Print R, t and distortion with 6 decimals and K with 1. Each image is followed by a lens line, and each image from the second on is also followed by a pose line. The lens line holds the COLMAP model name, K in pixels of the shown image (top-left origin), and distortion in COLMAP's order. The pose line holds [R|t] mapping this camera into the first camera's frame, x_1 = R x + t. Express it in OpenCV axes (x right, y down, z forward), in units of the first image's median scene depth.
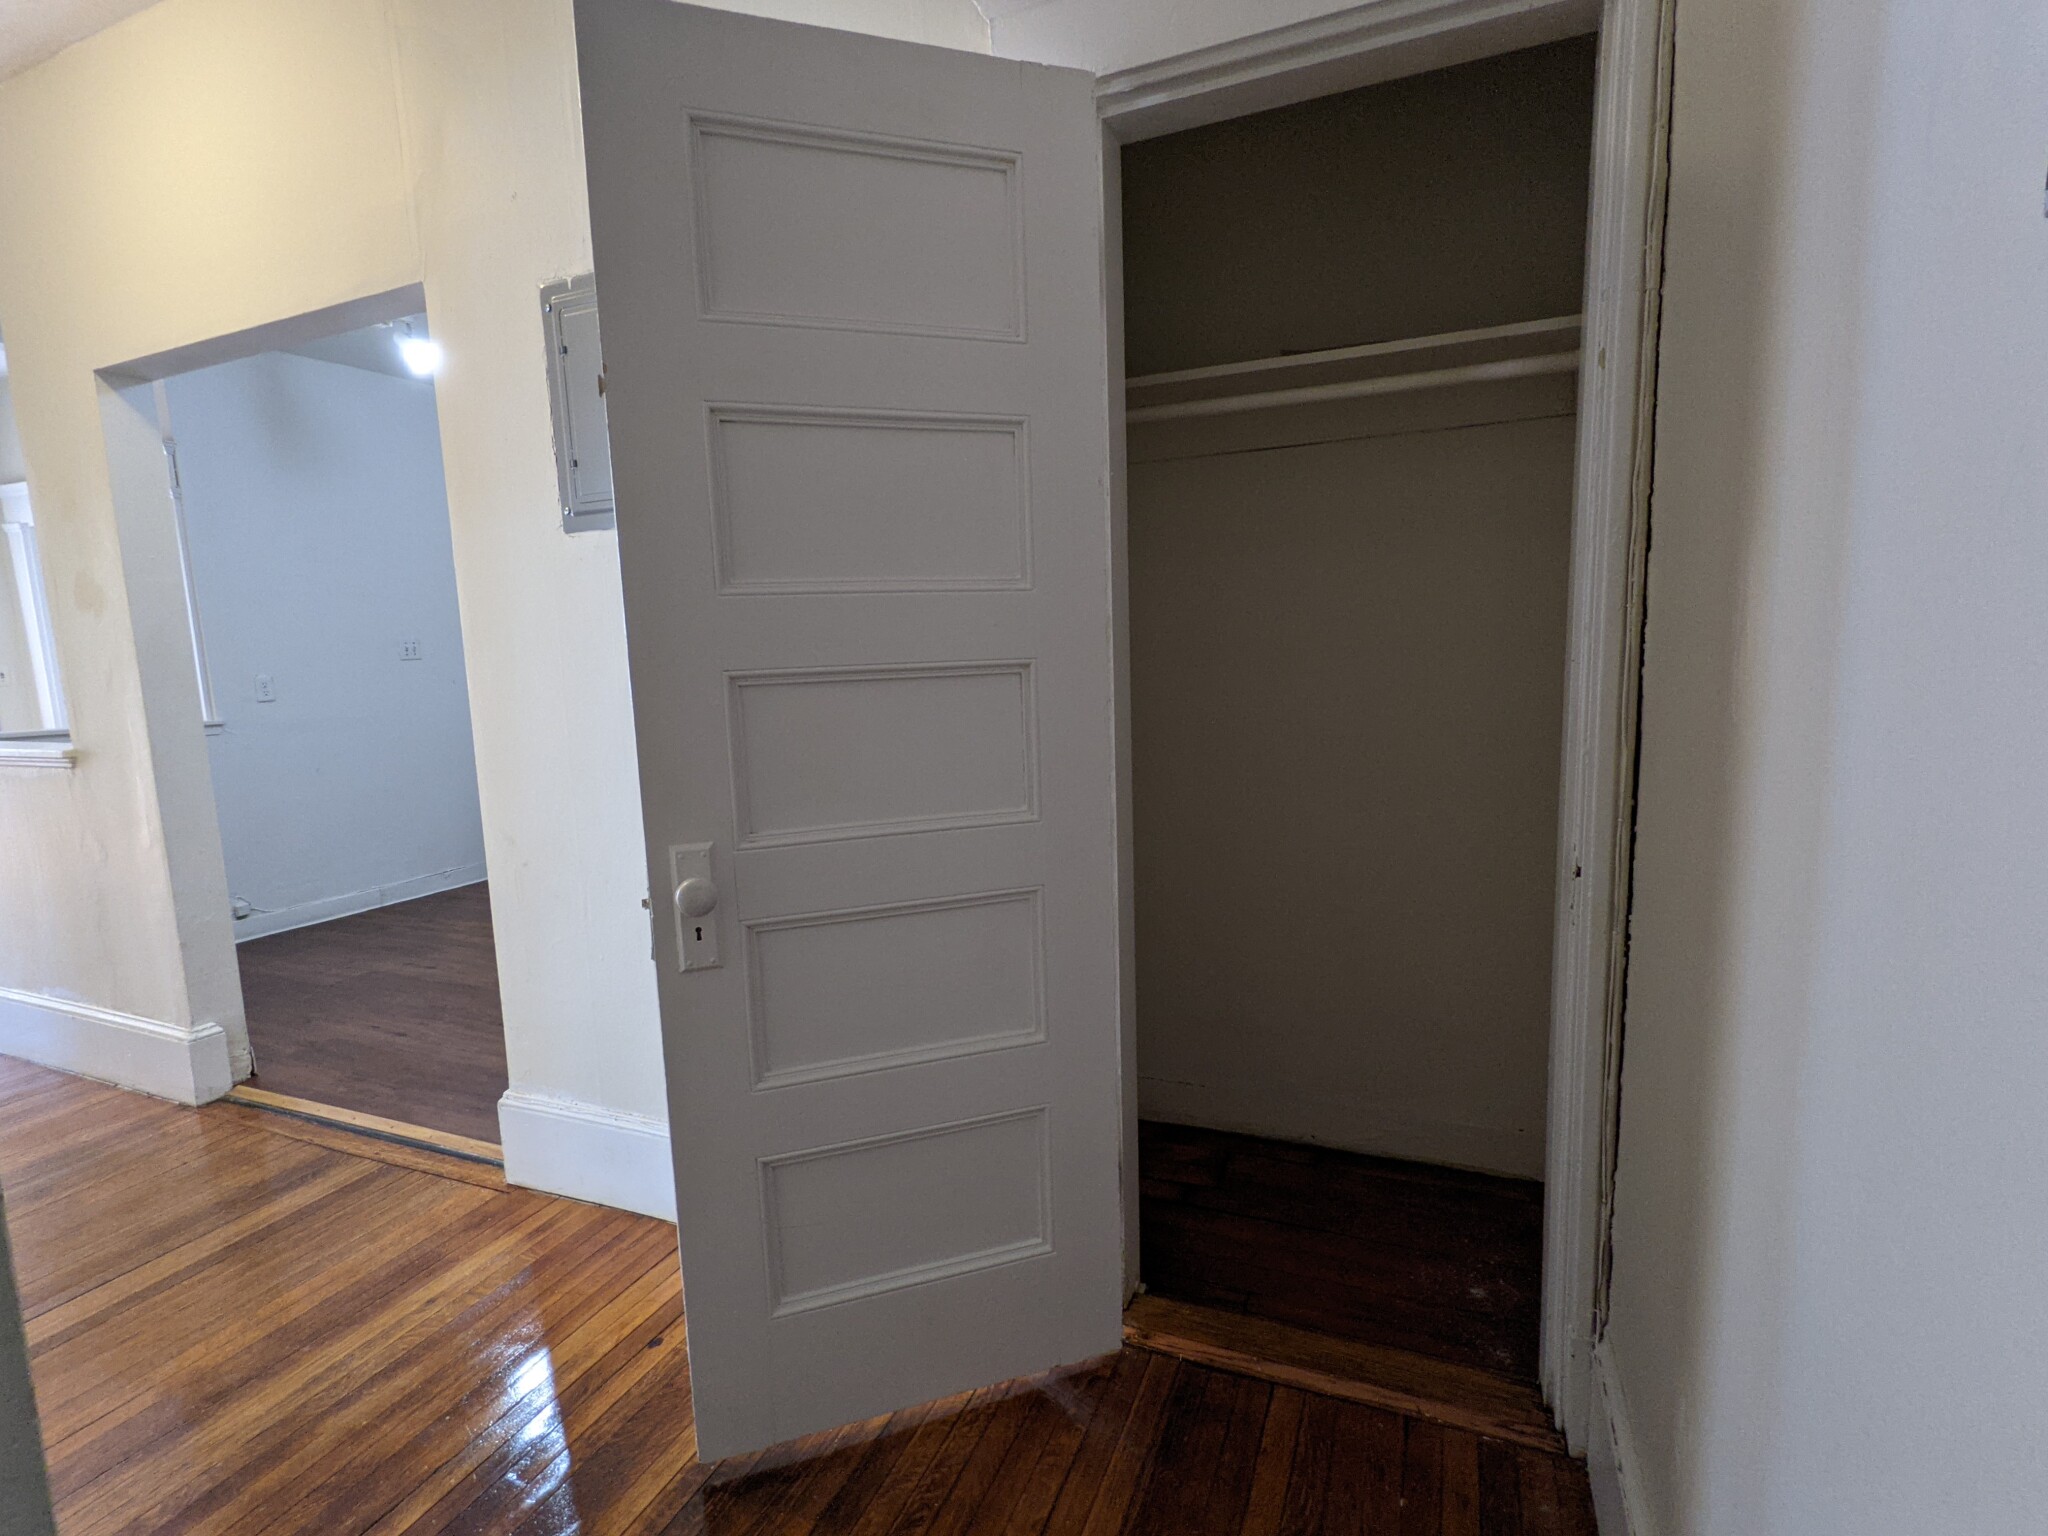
lens RADIAL K [[989.3, 0, 1027.4], [0, 989.3, 778.0], [0, 0, 1]] dist [0.002904, 0.000326]
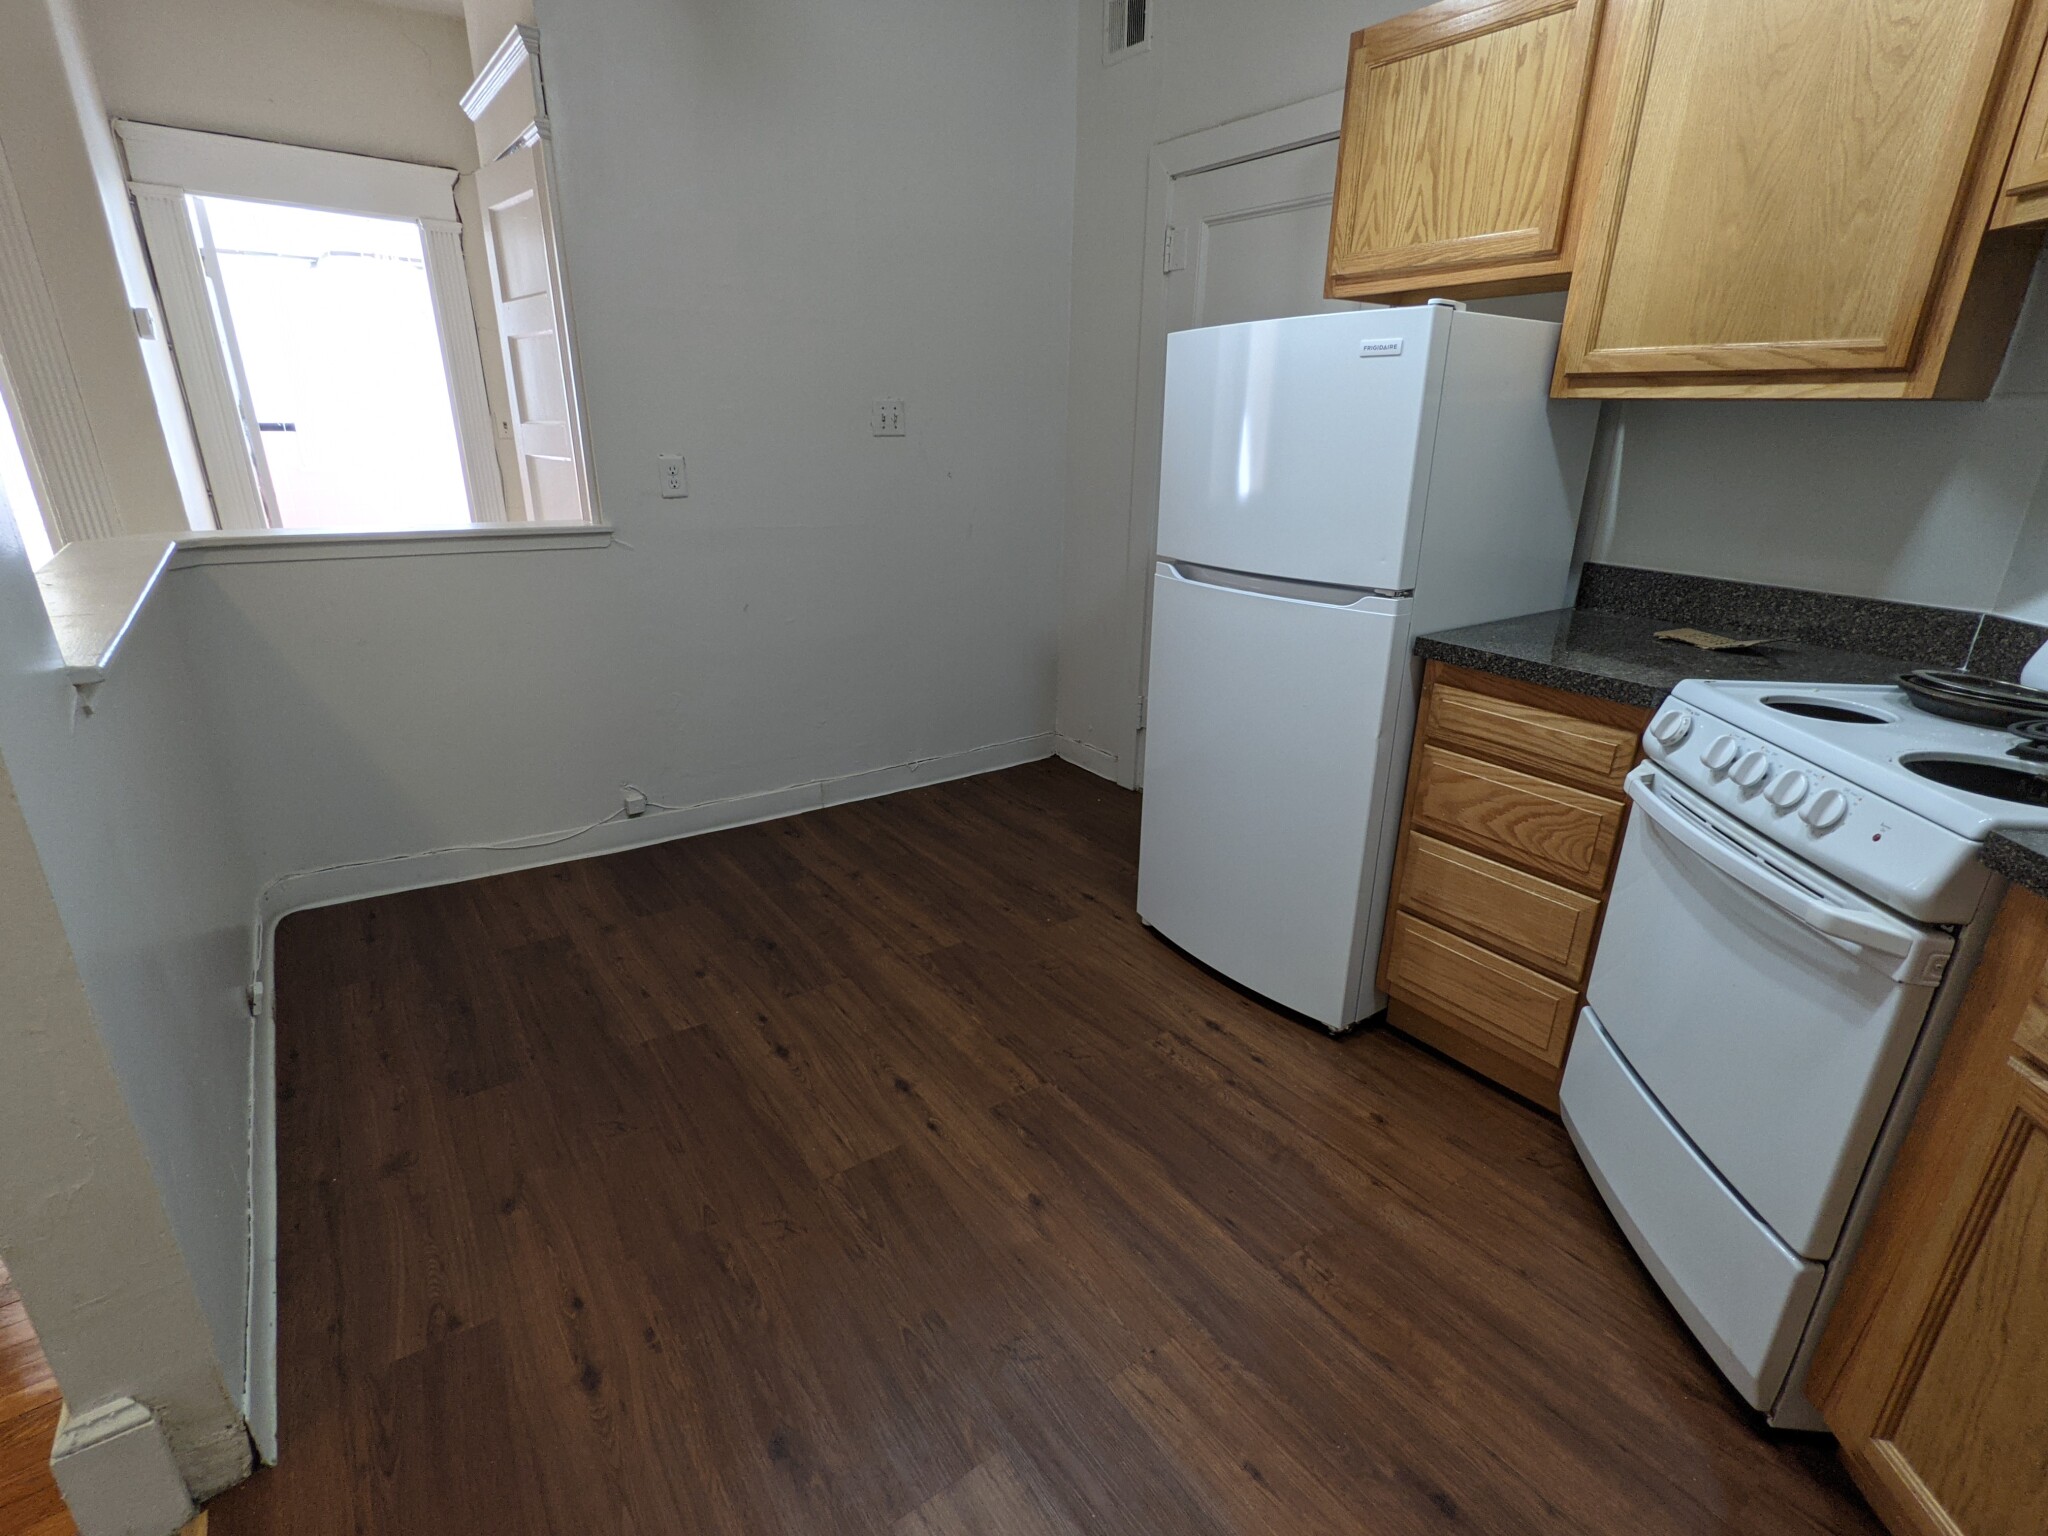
lens RADIAL K [[989.3, 0, 1027.4], [0, 989.3, 778.0], [0, 0, 1]] dist [0.002904, 0.000326]
pose [[0.849957, 0.227084, -0.475401, -0.363452], [-0.115893, 0.960827, 0.251754, -0.143703], [0.513948, -0.158884, 0.842979, 0.872478]]
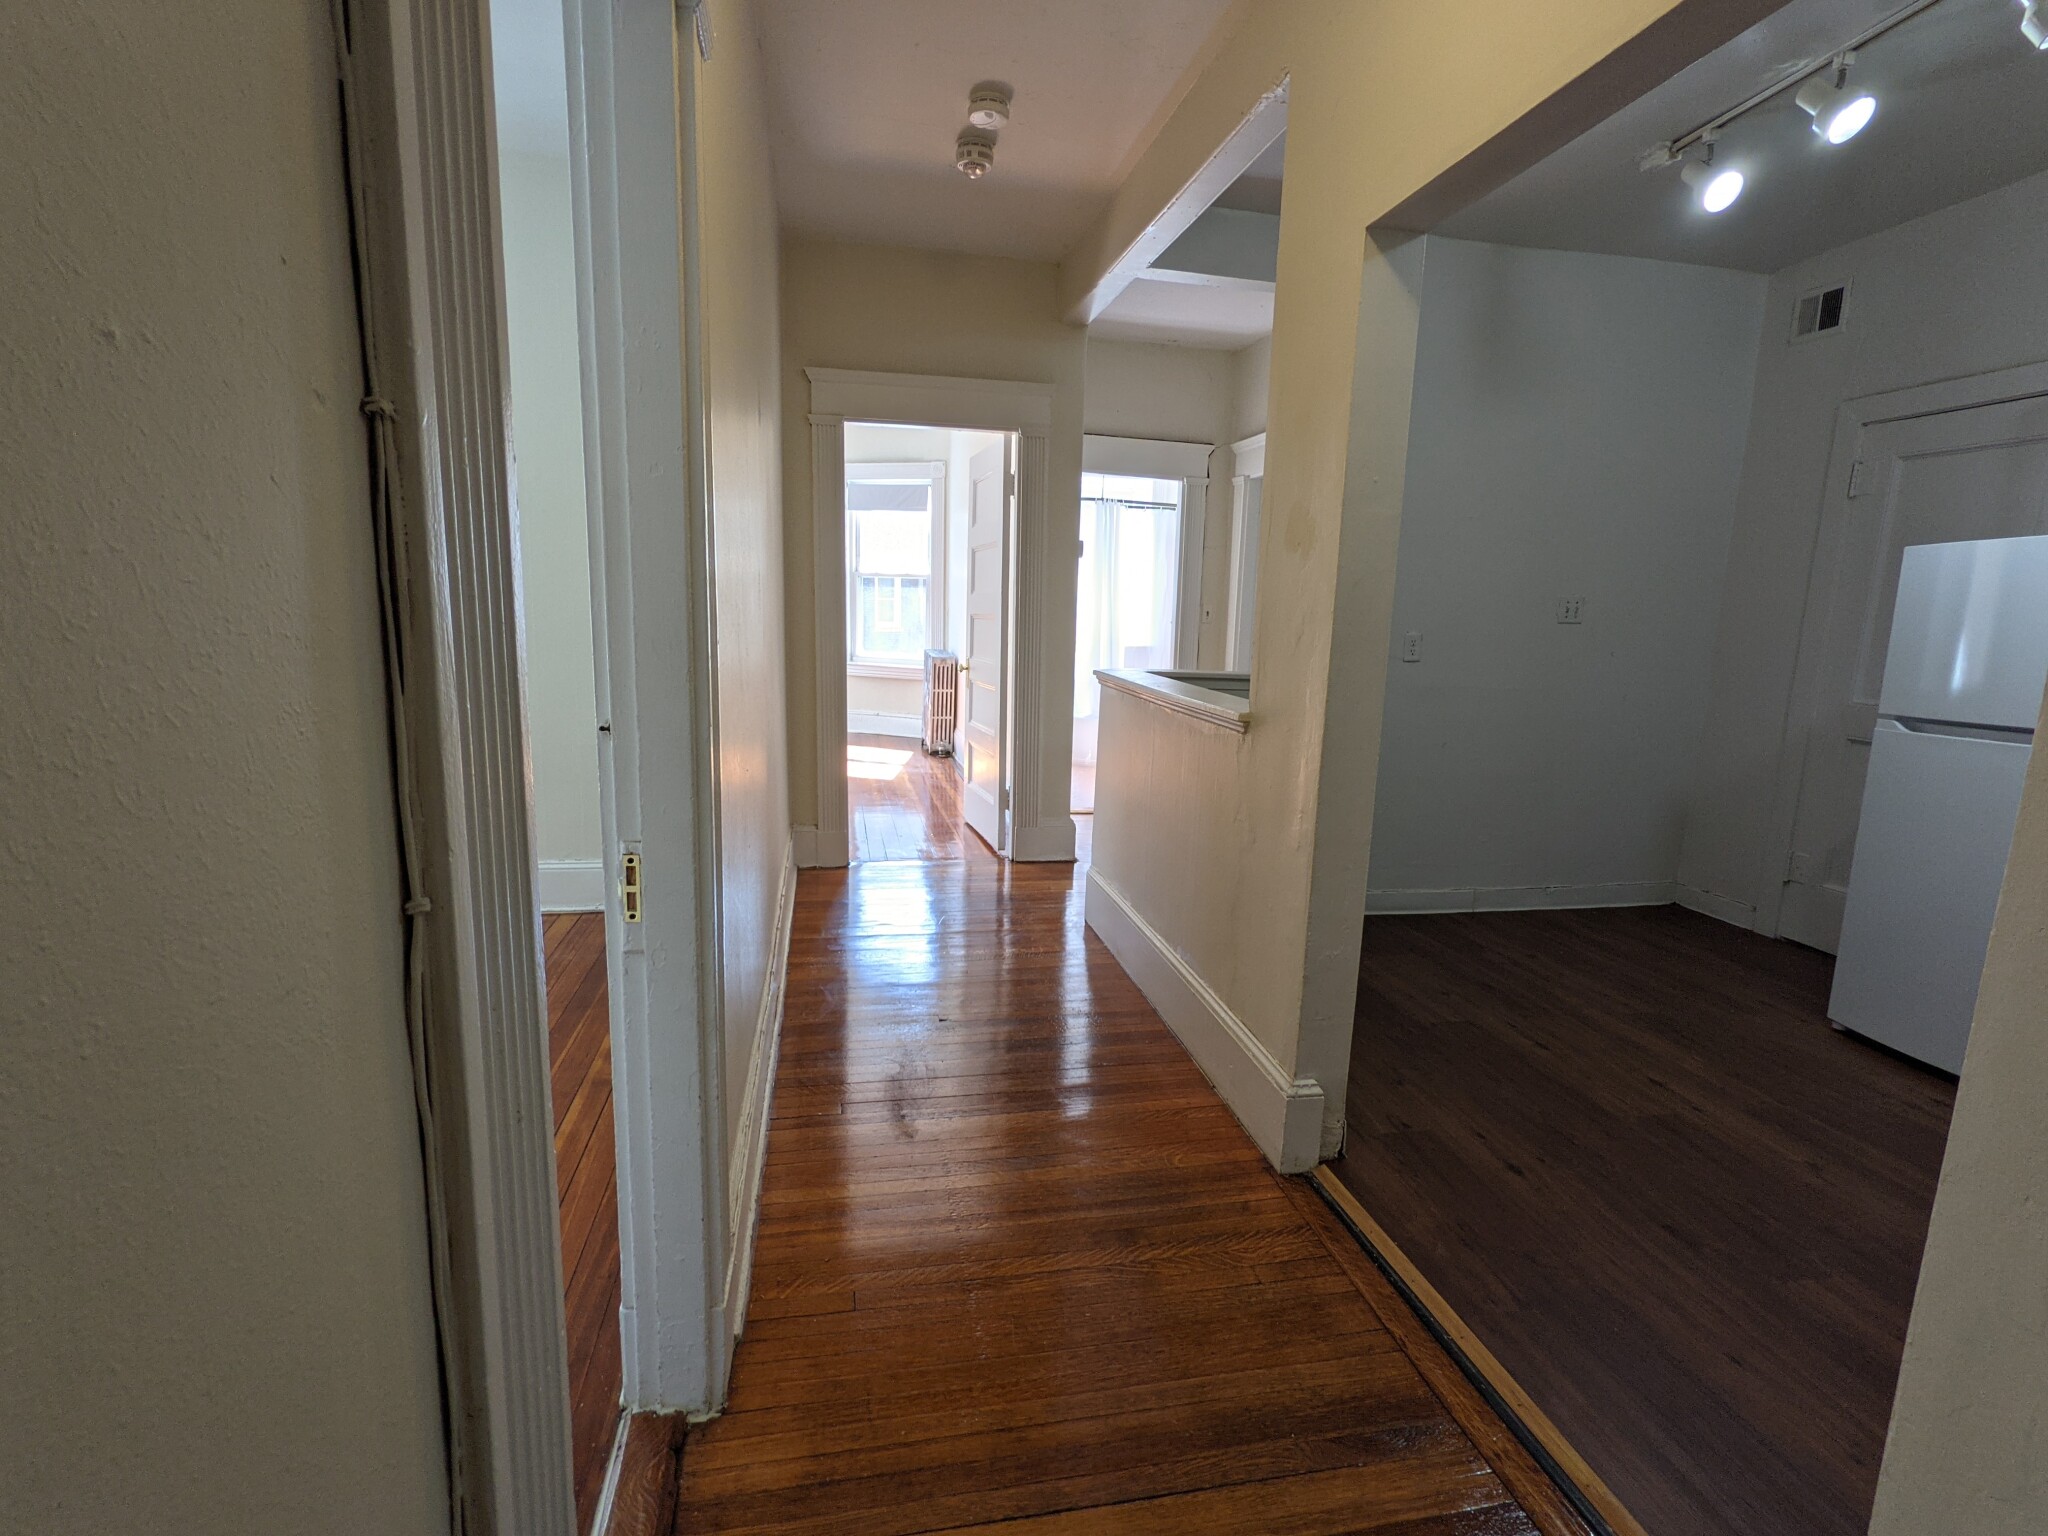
lens RADIAL K [[989.3, 0, 1027.4], [0, 989.3, 778.0], [0, 0, 1]] dist [0.002904, 0.000326]
pose [[0.557969, 0.192915, -0.807127, -0.355460], [-0.158312, 0.979487, 0.124670, -0.049639], [0.814621, 0.058216, 0.577065, 0.341319]]
